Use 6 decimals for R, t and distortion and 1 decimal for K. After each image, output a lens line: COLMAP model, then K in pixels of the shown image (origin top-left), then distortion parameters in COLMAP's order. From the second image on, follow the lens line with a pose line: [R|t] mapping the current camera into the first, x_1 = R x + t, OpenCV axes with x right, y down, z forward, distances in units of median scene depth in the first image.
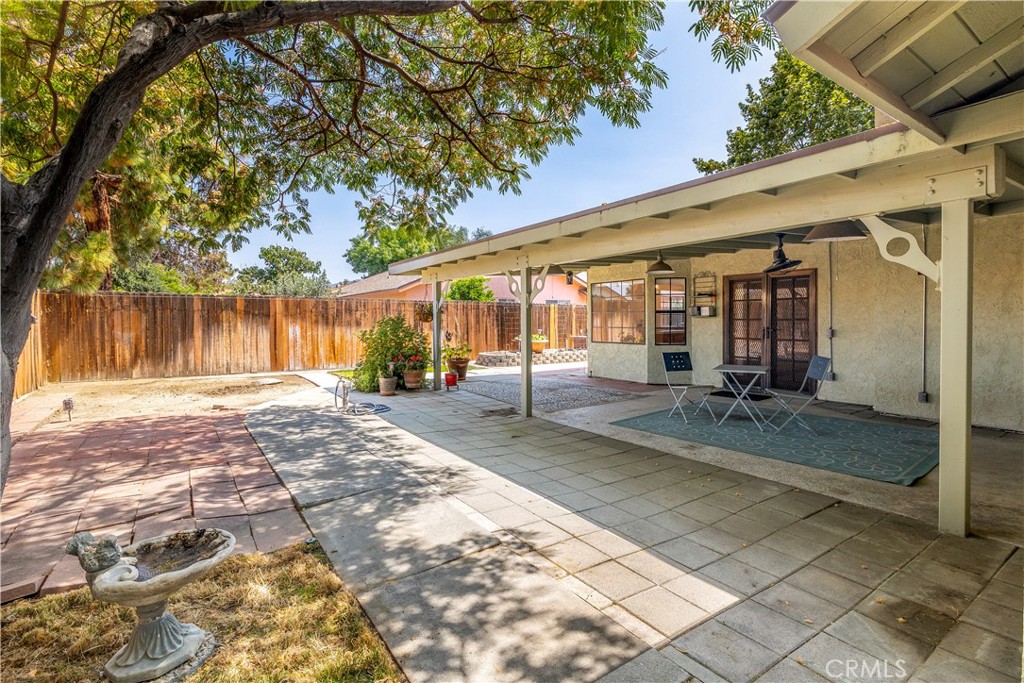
lens RADIAL K [[479.9, 0, 515.2], [0, 479.9, 329.4], [0, 0, 1]] dist [0.002530, -0.001569]
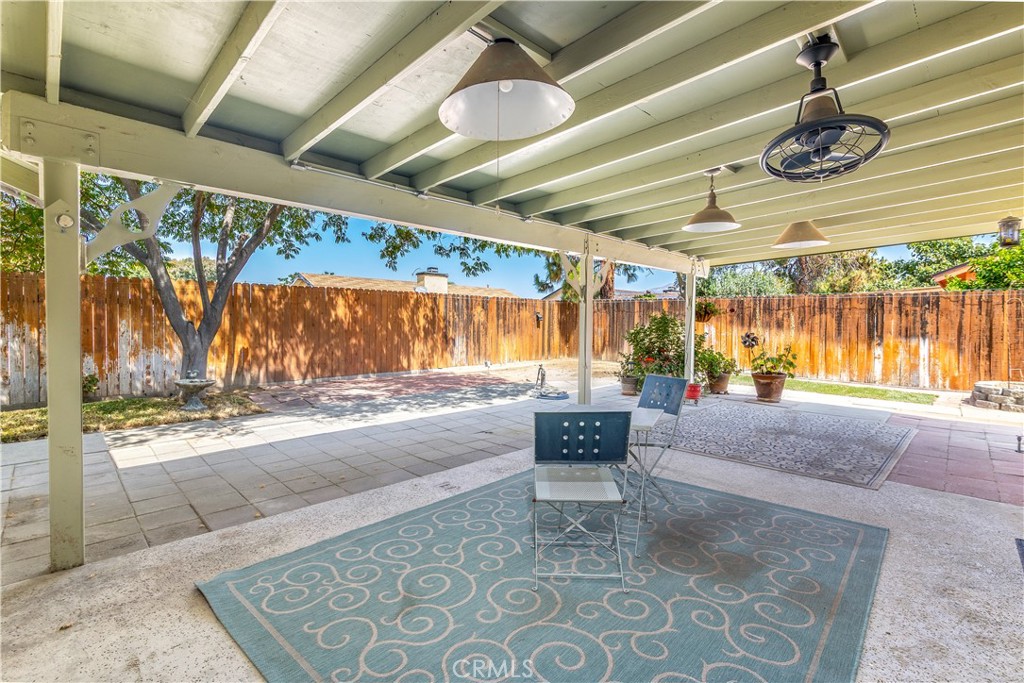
lens RADIAL K [[479.9, 0, 504.8], [0, 479.9, 334.3], [0, 0, 1]] dist [0.002530, -0.001569]
pose [[0.175190, 0.034157, -0.983942, 0.628190], [-0.030351, 0.999110, 0.029280, -0.008489], [0.984067, 0.024734, 0.176071, 0.540139]]
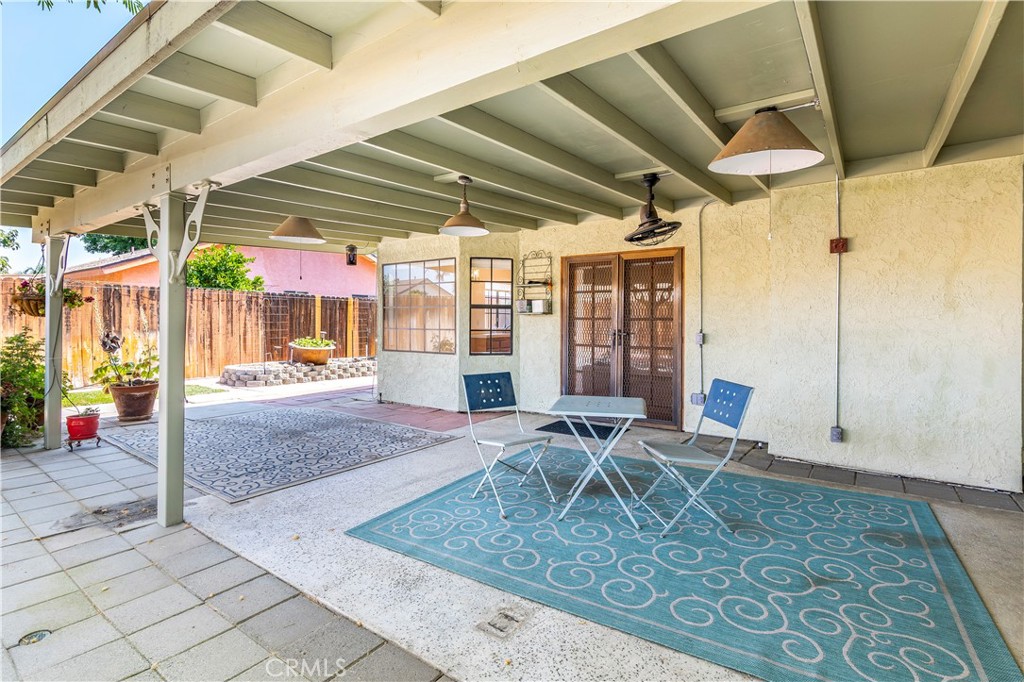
lens RADIAL K [[479.9, 0, 533.3], [0, 479.9, 323.4], [0, 0, 1]] dist [0.002530, -0.001569]
pose [[0.933724, 0.010031, 0.357852, 0.137923], [-0.003996, 0.999837, -0.017601, -0.000687], [-0.357970, 0.015005, 0.933612, 0.344914]]
